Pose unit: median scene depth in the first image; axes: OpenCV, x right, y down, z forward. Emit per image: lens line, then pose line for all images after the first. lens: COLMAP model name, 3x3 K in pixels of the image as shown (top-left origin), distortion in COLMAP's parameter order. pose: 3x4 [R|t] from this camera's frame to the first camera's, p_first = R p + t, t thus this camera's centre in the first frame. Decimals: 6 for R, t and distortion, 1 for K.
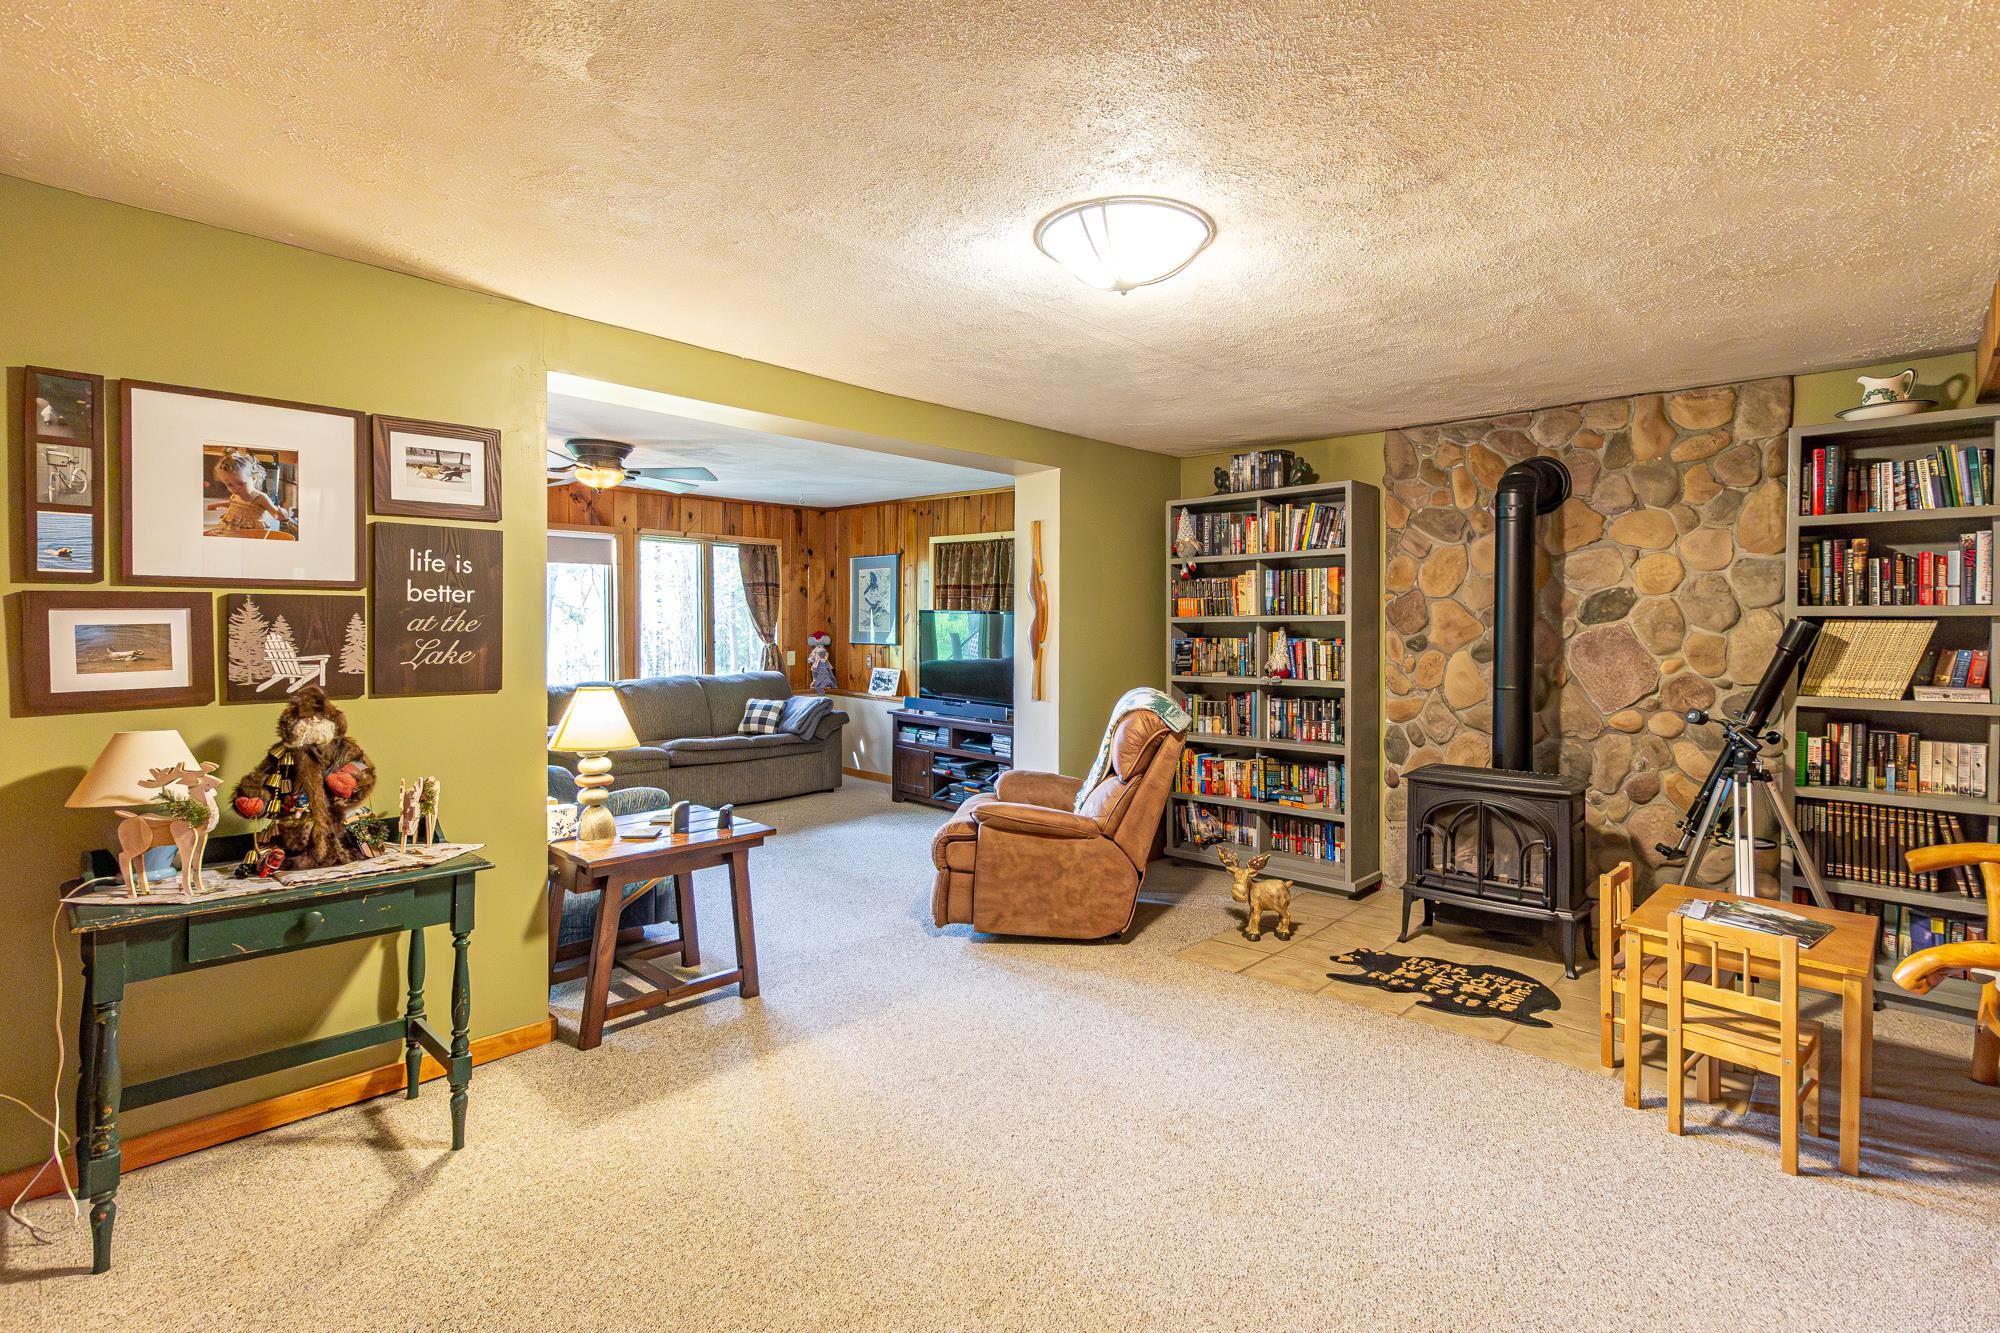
lens RADIAL K [[931.9, 0, 968.8], [0, 931.9, 636.6], [0, 0, 1]] dist [0.000665, 0.002342]
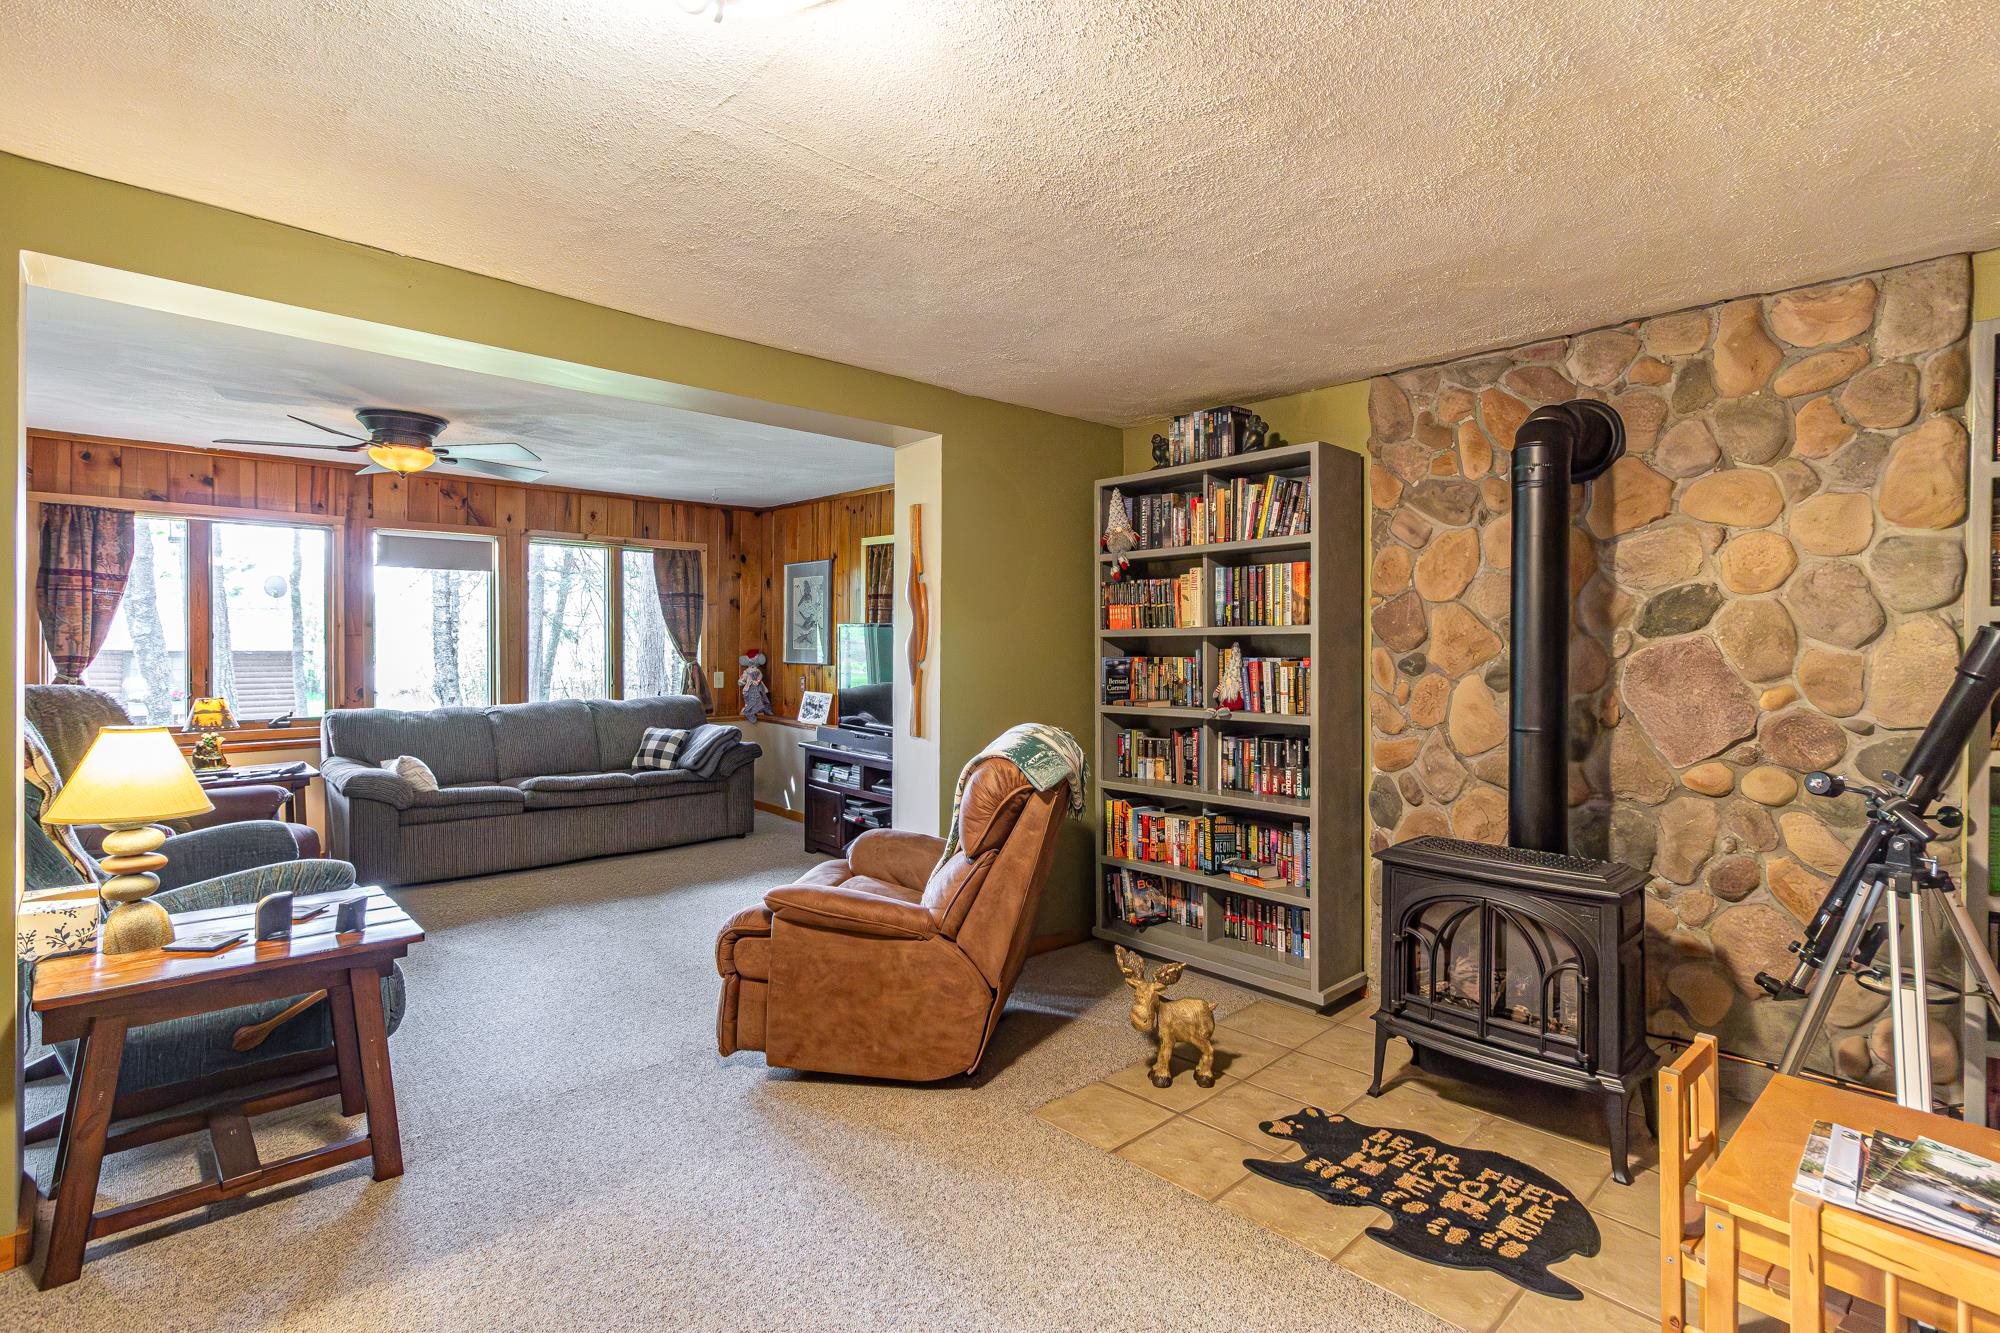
lens RADIAL K [[931.9, 0, 986.2], [0, 931.9, 649.1], [0, 0, 1]] dist [0.000665, 0.002342]
pose [[0.998900, 0.001669, -0.046858, 0.204629], [-0.002063, 0.999963, -0.008372, 0.002339], [0.046842, 0.008460, 0.998866, 0.285843]]
